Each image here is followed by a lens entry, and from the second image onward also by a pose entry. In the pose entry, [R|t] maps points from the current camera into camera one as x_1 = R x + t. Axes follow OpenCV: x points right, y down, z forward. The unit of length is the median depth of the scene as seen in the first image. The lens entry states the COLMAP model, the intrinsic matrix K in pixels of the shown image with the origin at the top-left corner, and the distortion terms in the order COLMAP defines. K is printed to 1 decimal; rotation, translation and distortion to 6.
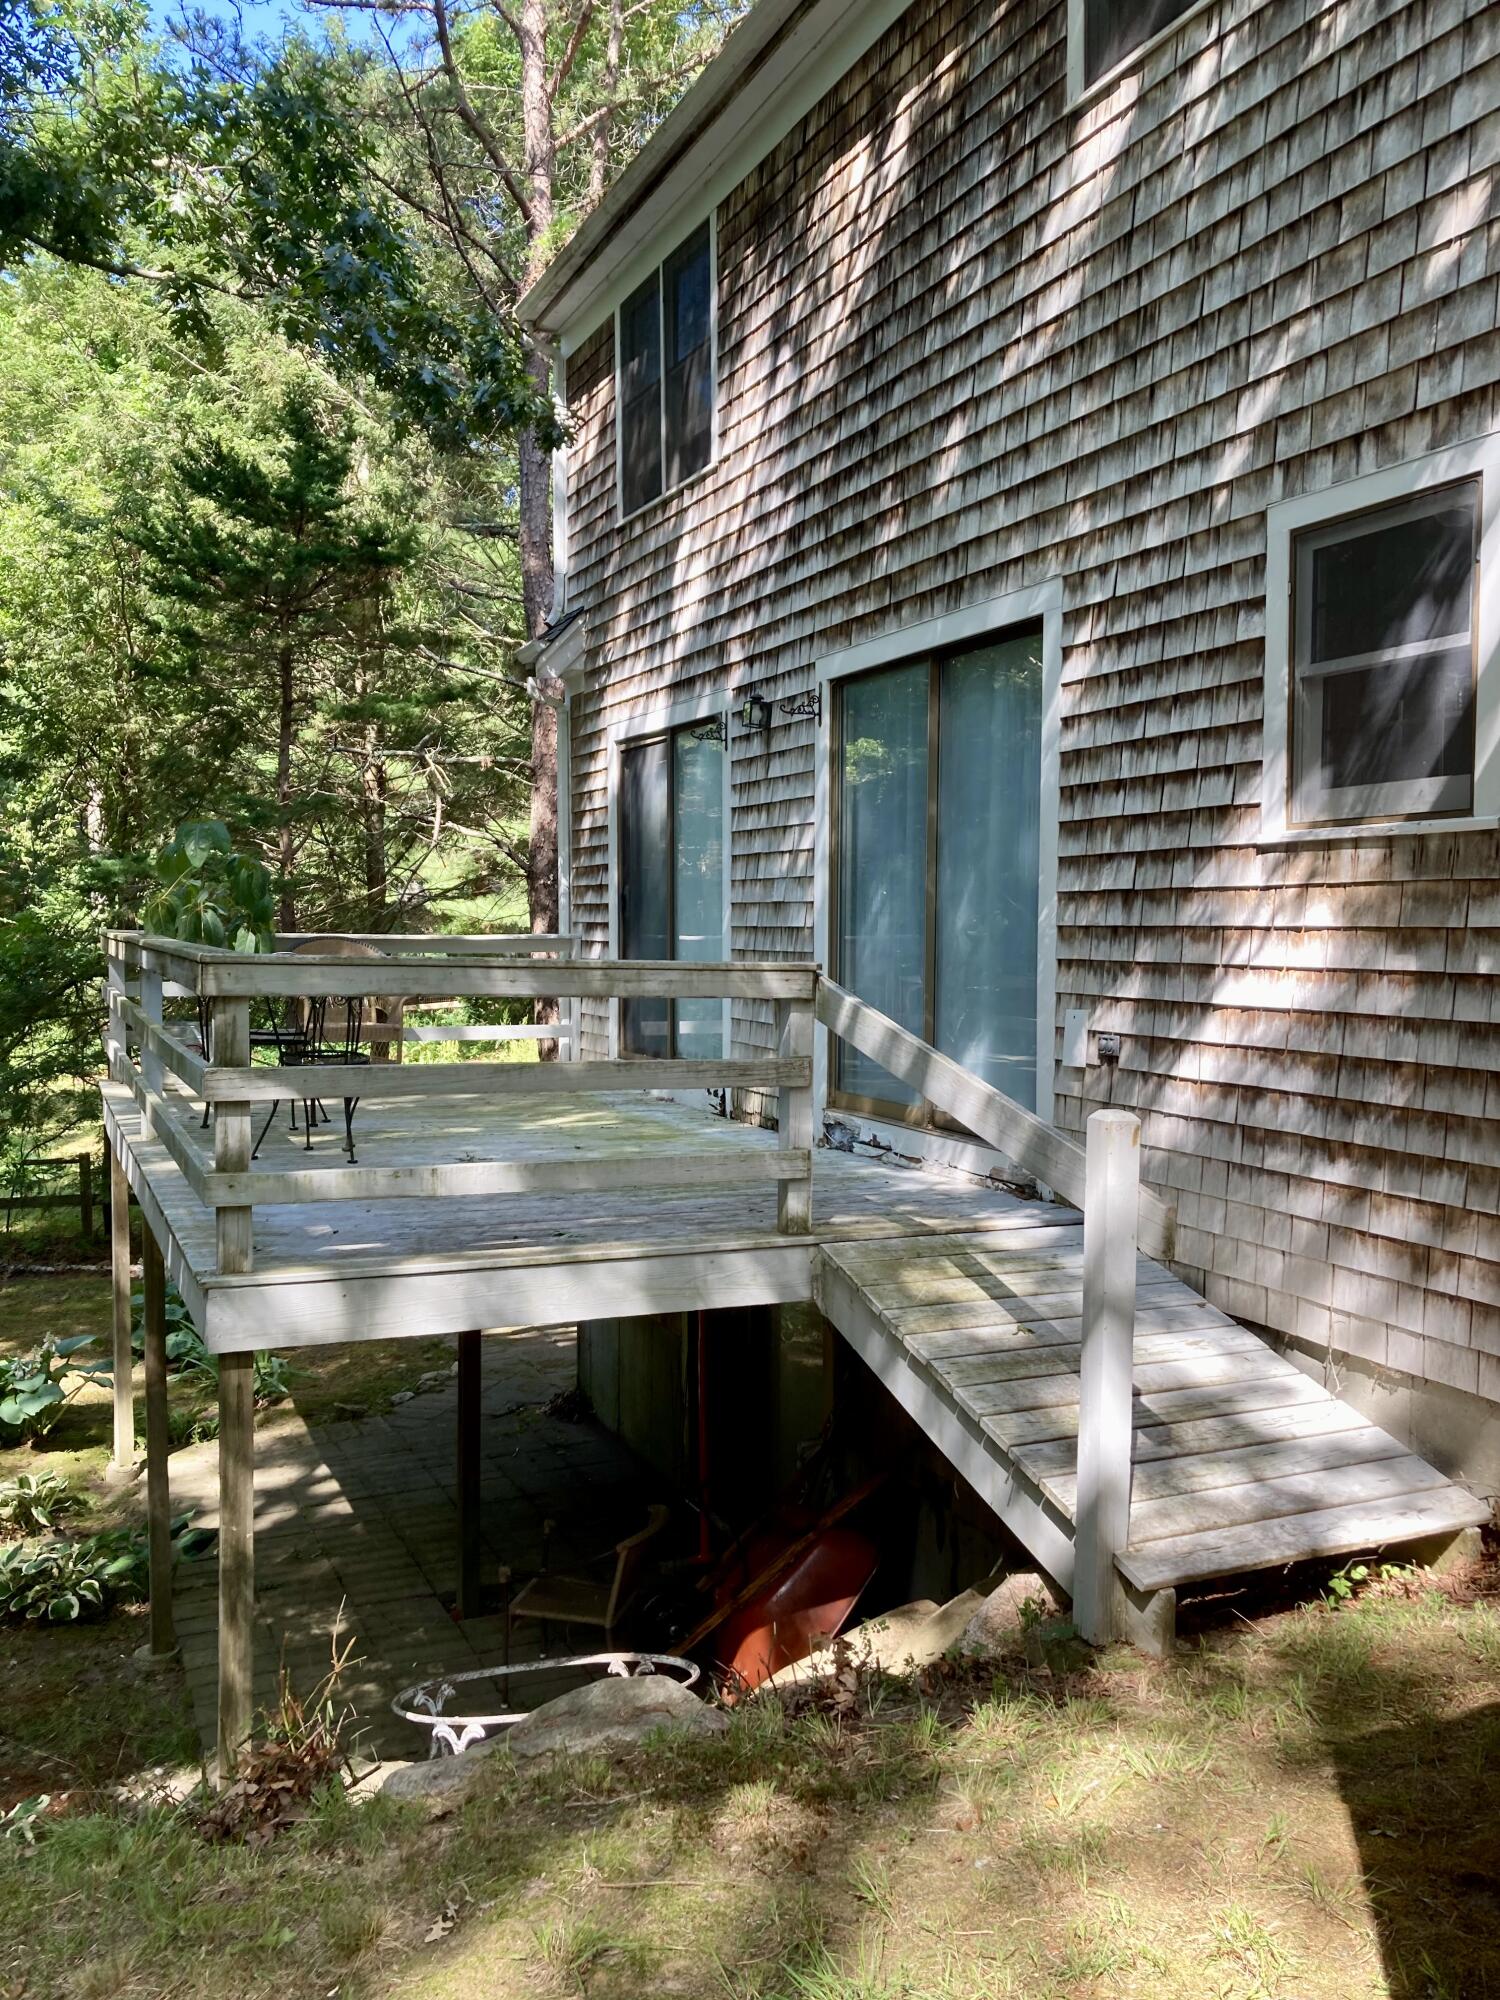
lens RADIAL K [[1619.5, 0, 767.7], [0, 1619.5, 1065.4], [0, 0, 1]] dist [-0.000906, 0.001854]
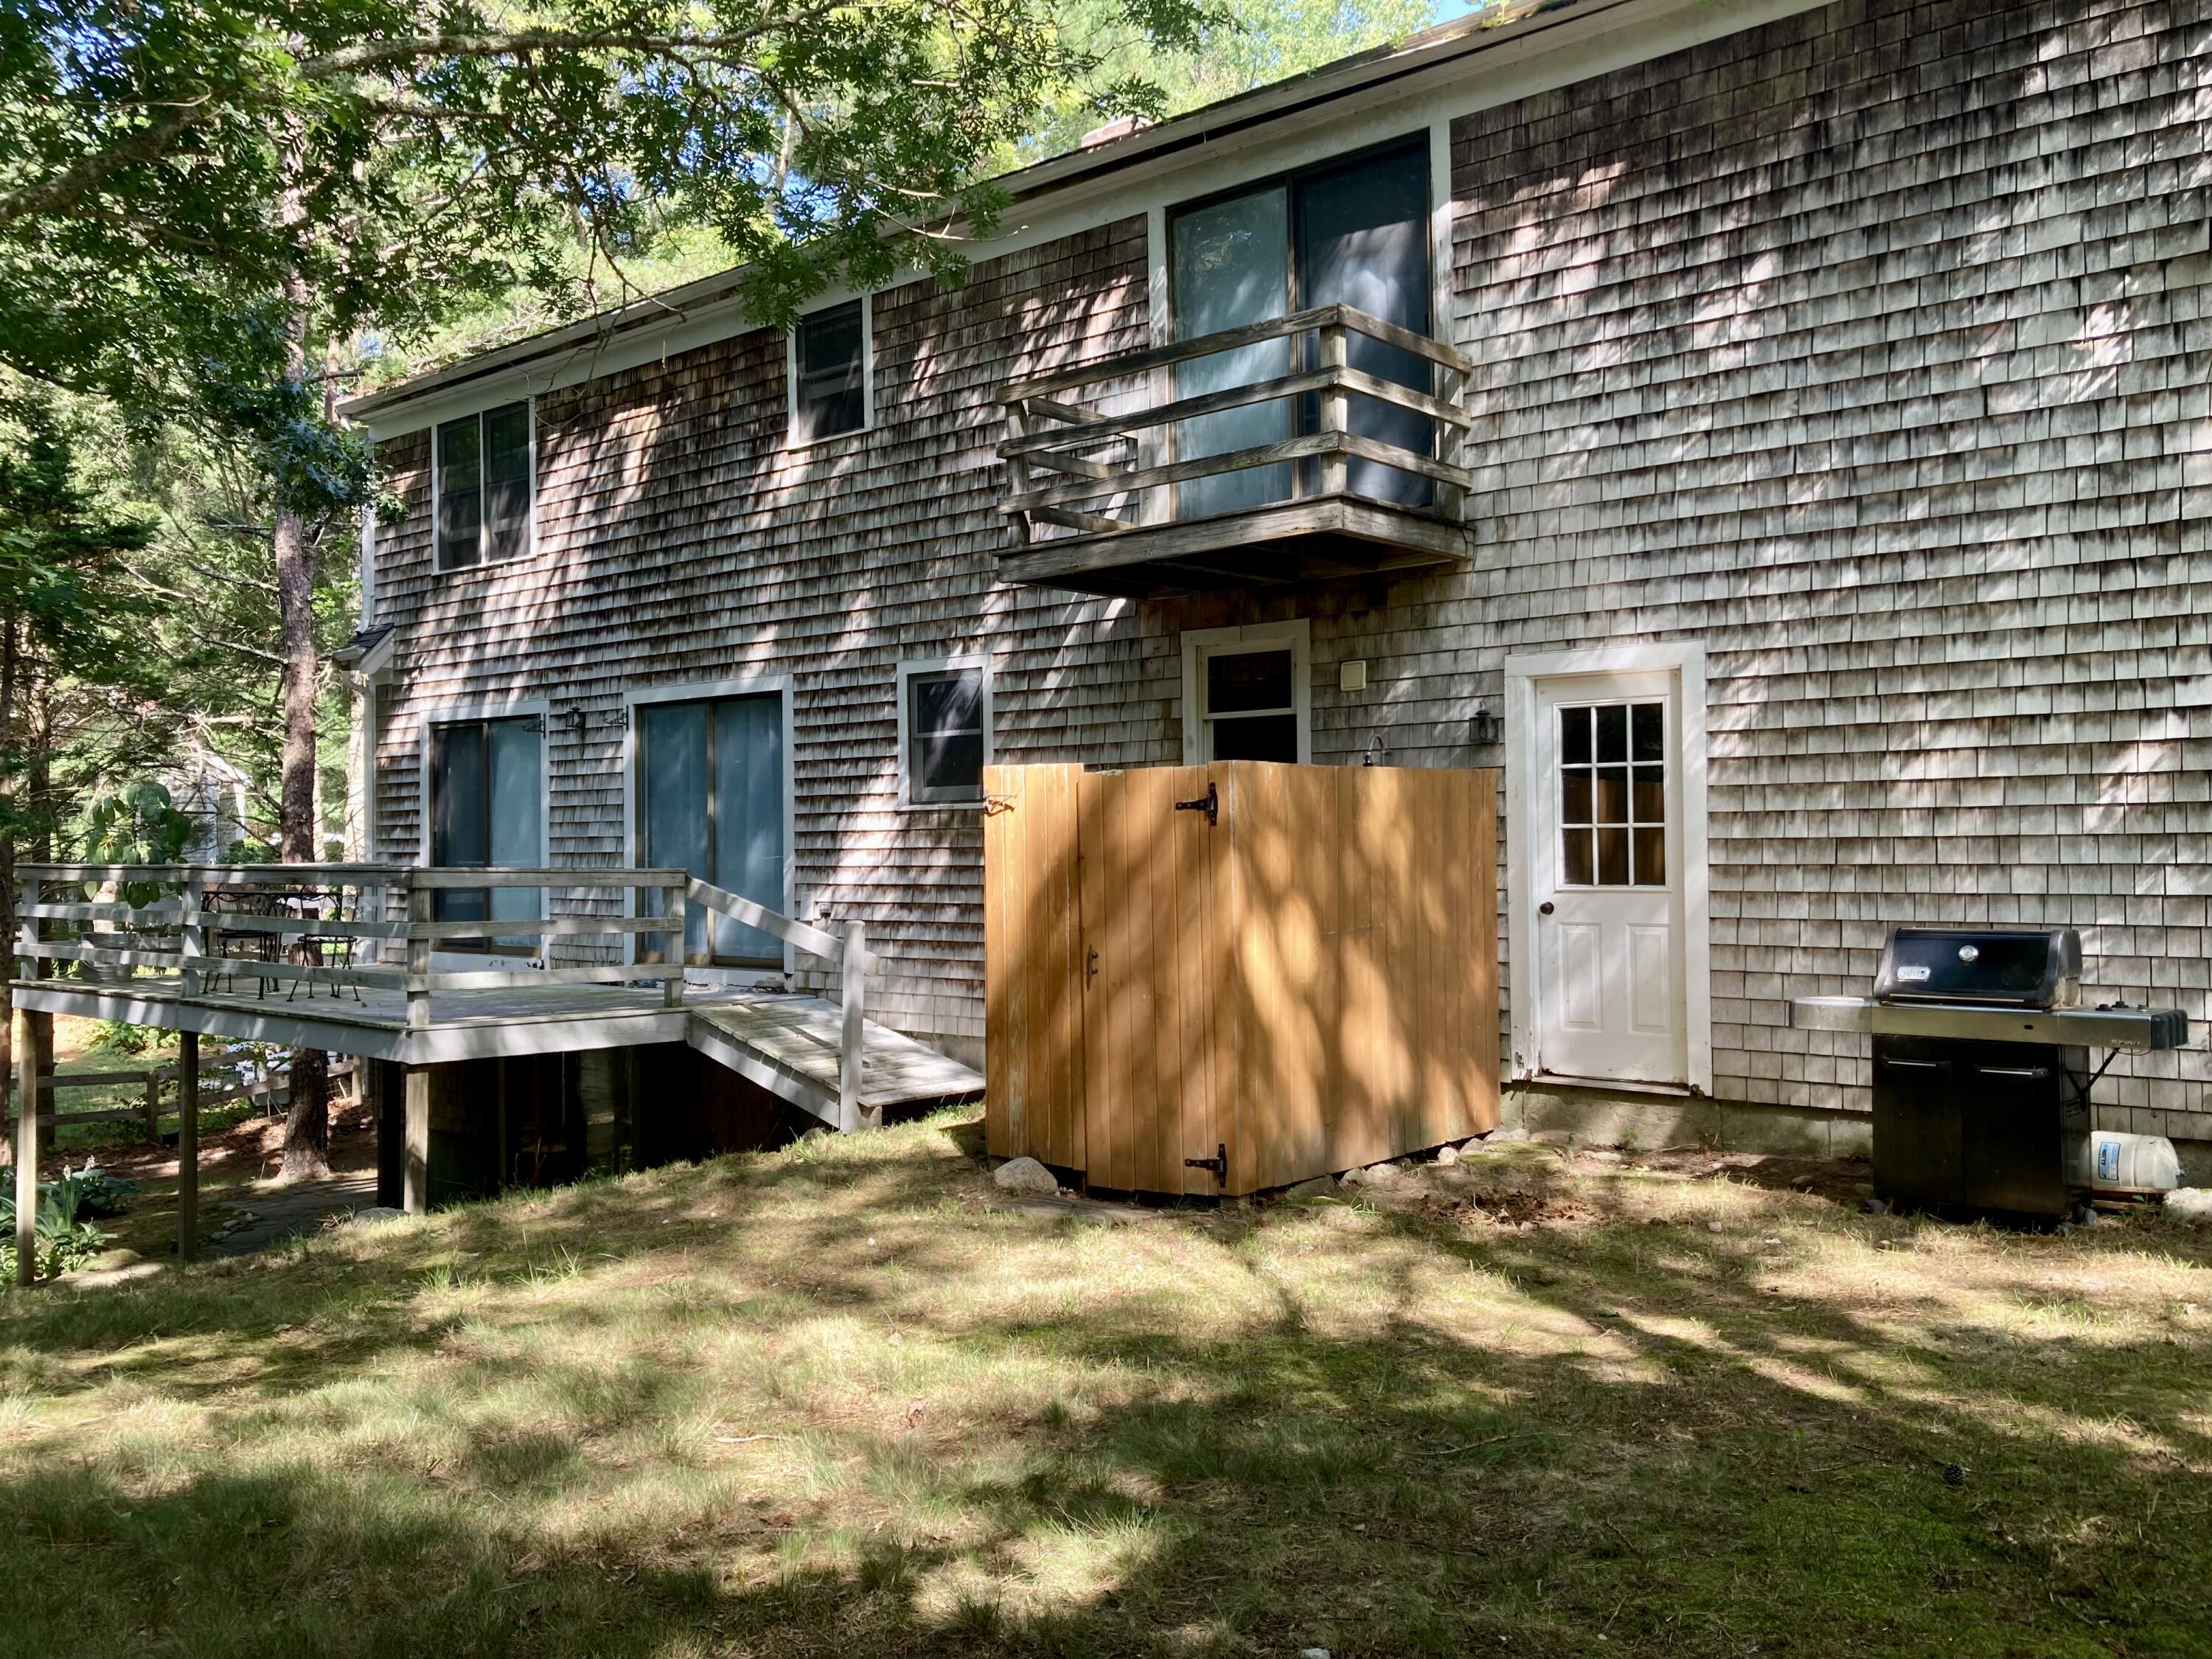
lens RADIAL K [[1791.2, 0, 1122.2], [0, 1791.2, 844.6], [0, 0, 1]] dist [-0.000906, 0.001854]
pose [[0.896156, -0.006678, 0.443688, -0.323609], [0.047506, 0.995584, -0.080966, 0.077305], [-0.441188, 0.093636, 0.892516, -0.836736]]
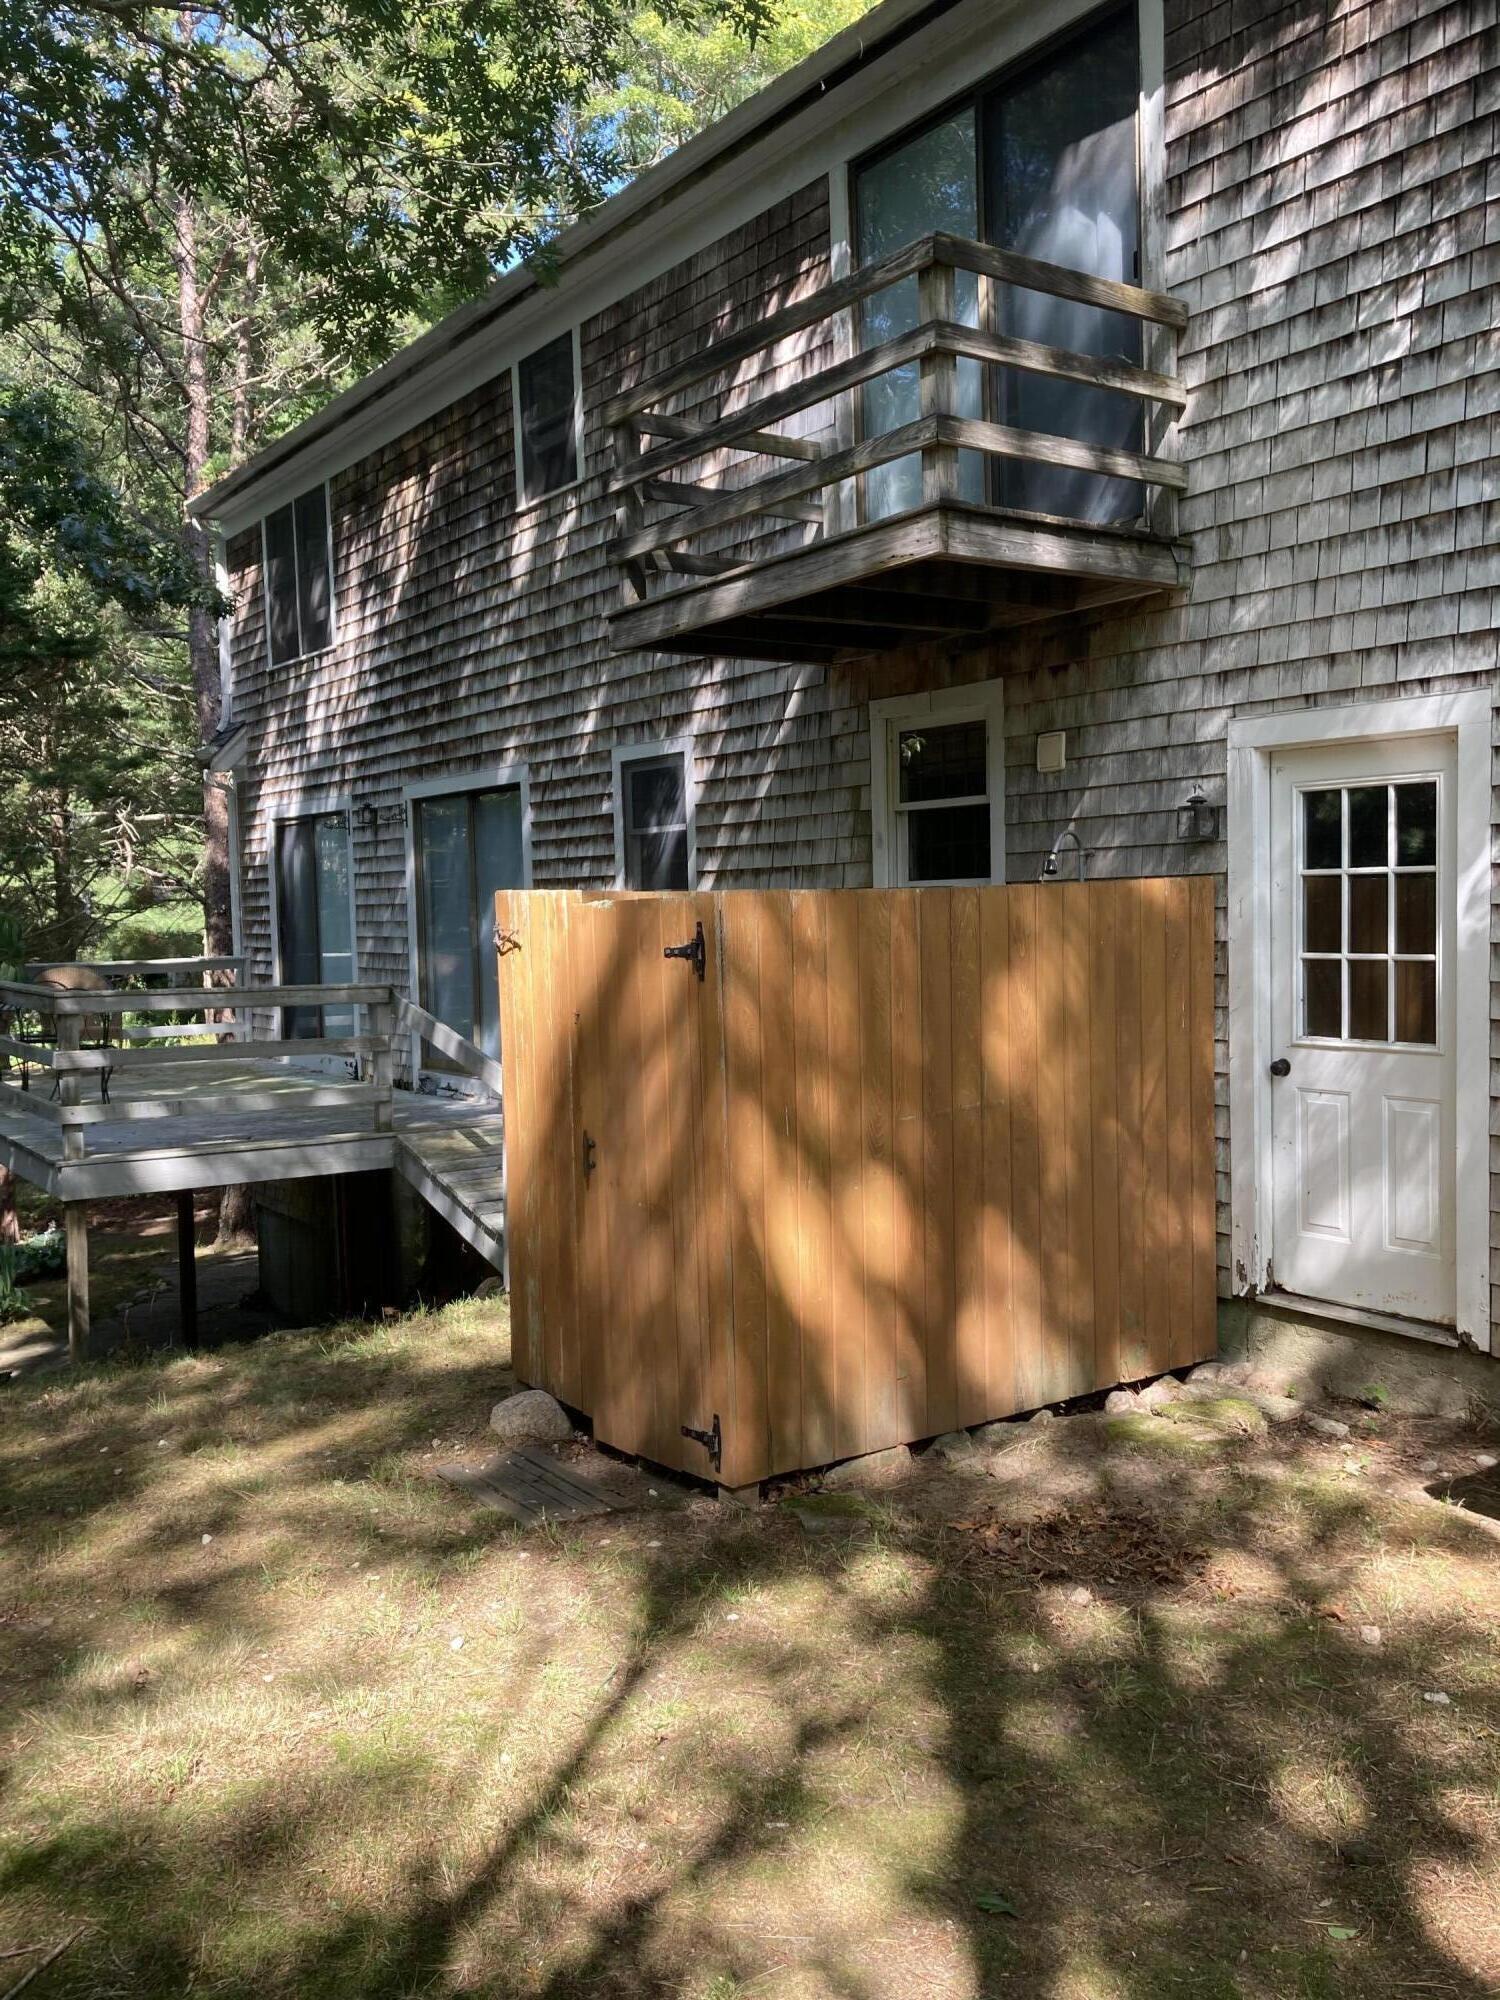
lens RADIAL K [[1619.5, 0, 794.3], [0, 1619.5, 1019.6], [0, 0, 1]] dist [-0.000906, 0.001854]
pose [[0.976983, -0.036245, 0.210216, 0.062215], [0.039996, 0.999107, -0.013621, 0.014394], [-0.209535, 0.021716, 0.977560, -0.614931]]
